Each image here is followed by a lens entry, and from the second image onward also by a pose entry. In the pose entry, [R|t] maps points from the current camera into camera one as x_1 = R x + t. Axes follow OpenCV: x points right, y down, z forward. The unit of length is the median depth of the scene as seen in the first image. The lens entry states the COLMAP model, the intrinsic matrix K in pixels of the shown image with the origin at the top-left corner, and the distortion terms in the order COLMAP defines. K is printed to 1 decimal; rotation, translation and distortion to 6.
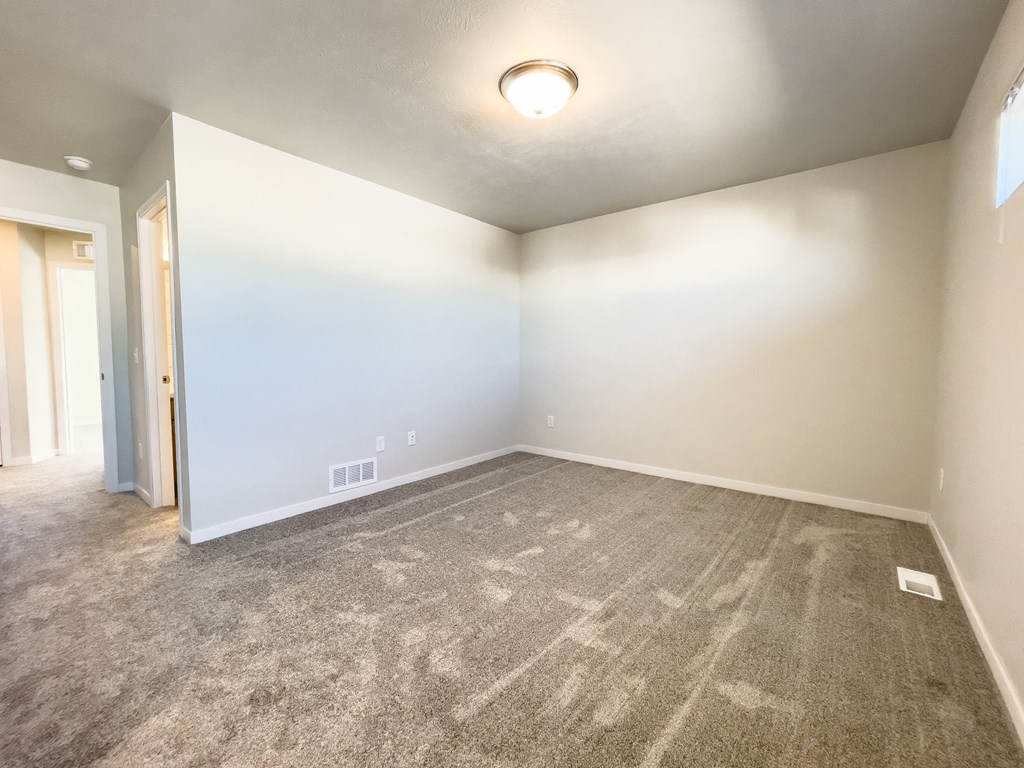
lens RADIAL K [[413.4, 0, 508.3], [0, 413.4, 381.1], [0, 0, 1]] dist [-0.002426, 0.000363]
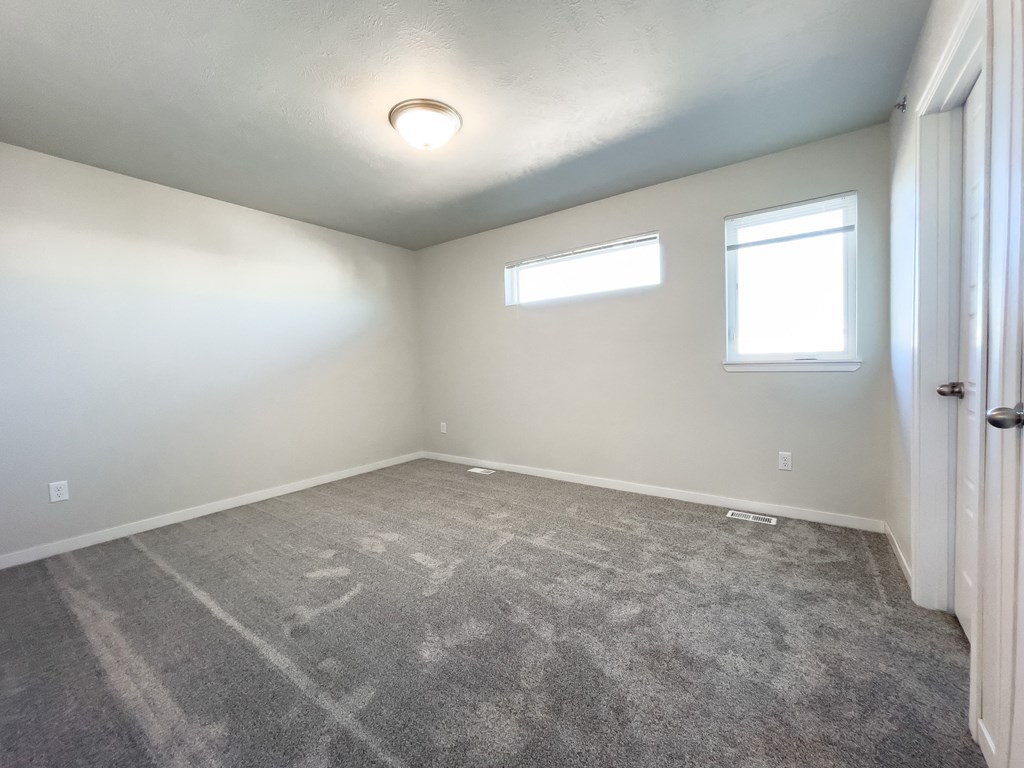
lens RADIAL K [[413.4, 0, 508.3], [0, 413.4, 381.1], [0, 0, 1]] dist [-0.002426, 0.000363]
pose [[-0.046908, -0.050820, 0.997606, -0.741706], [0.073296, 0.995838, 0.054176, -0.058429], [-0.996206, 0.075661, -0.042988, 0.592980]]
